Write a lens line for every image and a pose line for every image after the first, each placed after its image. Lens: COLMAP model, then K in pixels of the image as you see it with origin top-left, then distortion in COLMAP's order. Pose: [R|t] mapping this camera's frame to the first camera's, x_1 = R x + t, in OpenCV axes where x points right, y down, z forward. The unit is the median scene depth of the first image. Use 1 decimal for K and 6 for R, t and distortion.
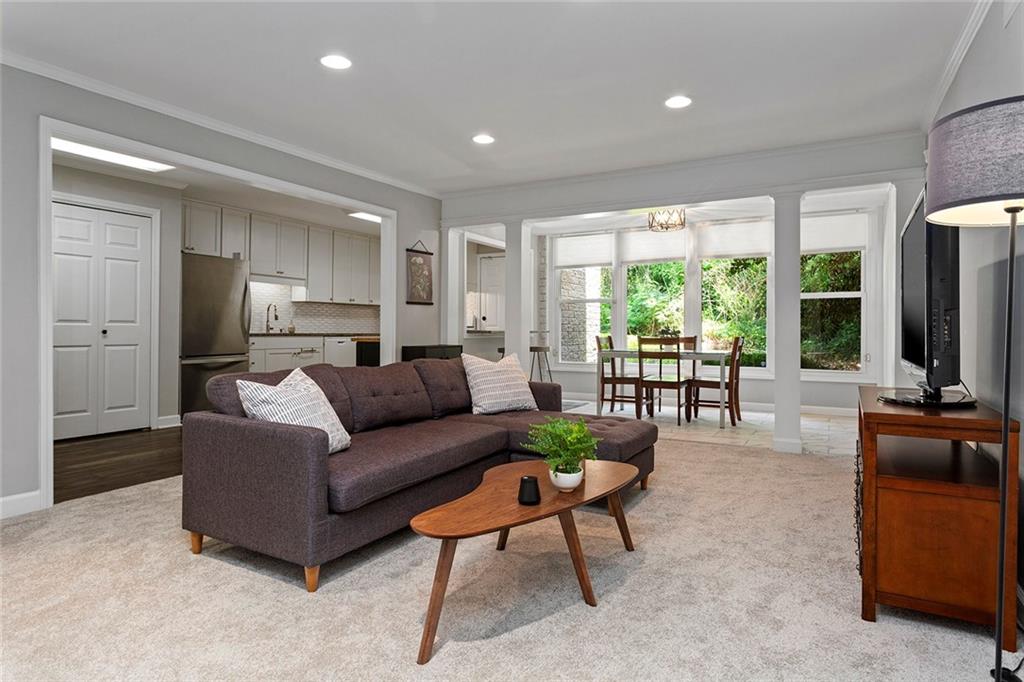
lens RADIAL K [[586.0, 0, 506.1], [0, 586.0, 335.0], [0, 0, 1]] dist [-0.010848, 0.009249]
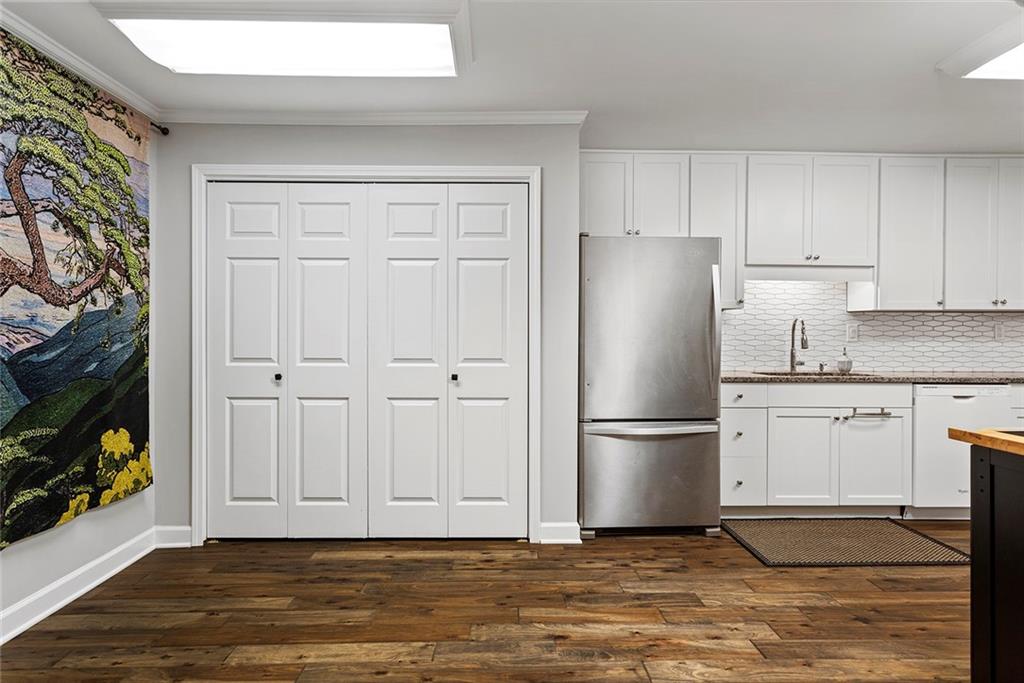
lens RADIAL K [[540.0, 0, 505.0], [0, 540.0, 339.5], [0, 0, 1]] dist [-0.005885, 0.004039]
pose [[0.510303, -0.001045, -0.859994, -0.120237], [-0.006822, 0.999963, -0.005264, -0.031521], [0.859968, 0.008553, 0.510277, 0.553932]]
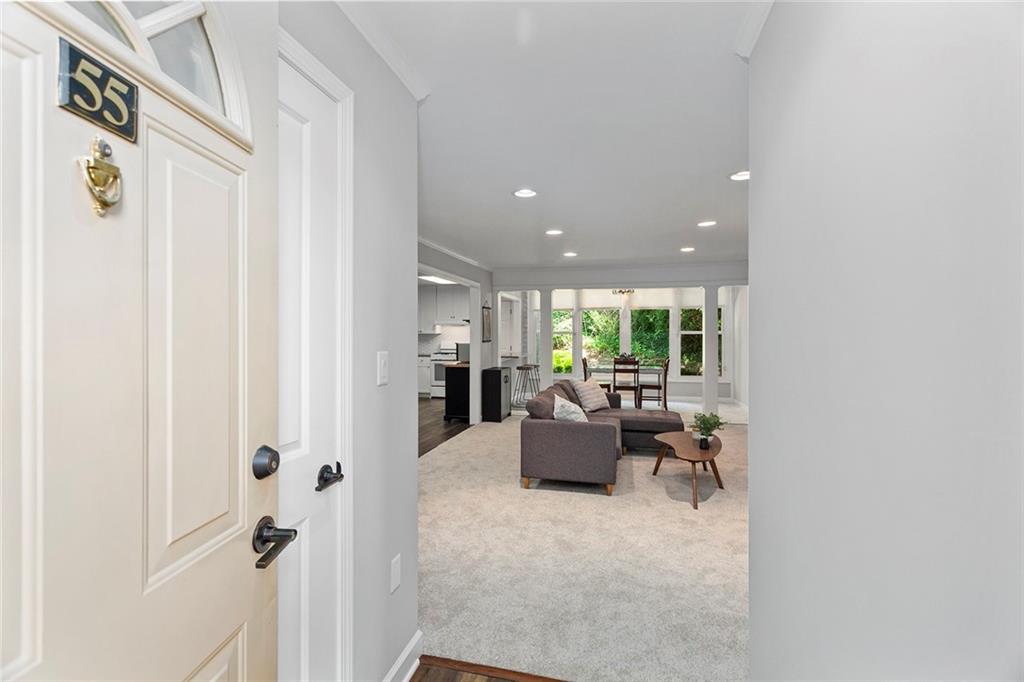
lens RADIAL K [[487.4, 0, 509.5], [0, 487.4, 338.0], [0, 0, 1]] dist [0.003234, 0.001654]
pose [[0.961402, -0.005133, 0.275099, -0.372759], [0.005532, 0.999984, -0.000674, -0.051377], [-0.275091, 0.002169, 0.961416, -0.212165]]
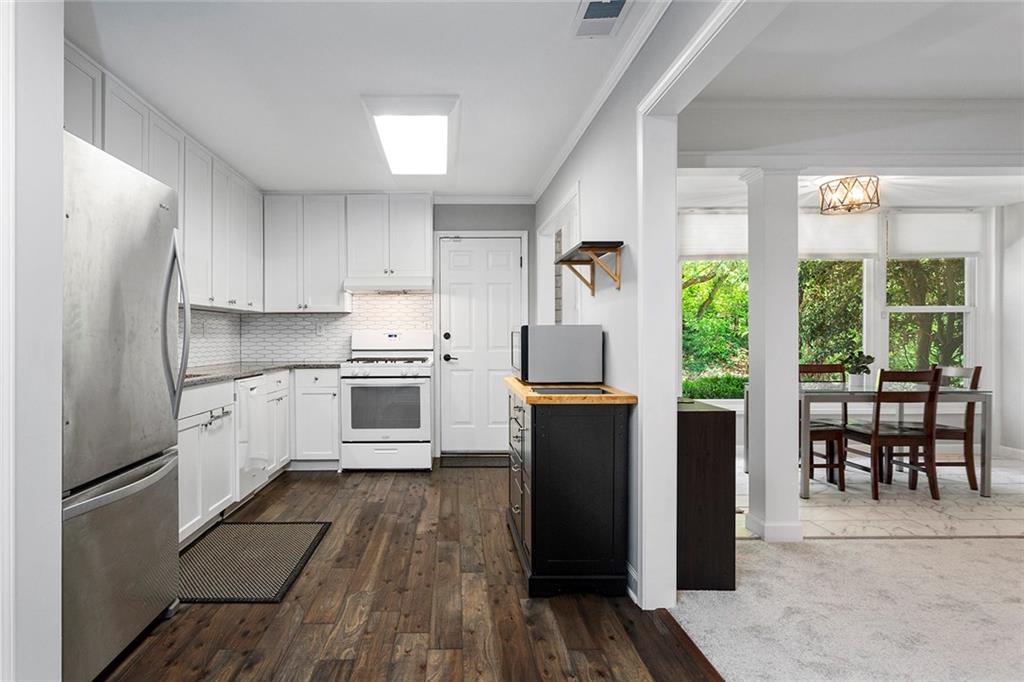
lens RADIAL K [[623.6, 0, 455.5], [0, 623.6, 345.9], [0, 0, 1]] dist [-0.003922, 0.002334]
pose [[0.867369, -0.015166, 0.497434, -0.446885], [0.012071, 0.999883, 0.009437, -0.030054], [-0.497519, -0.002181, 0.867450, 0.534232]]
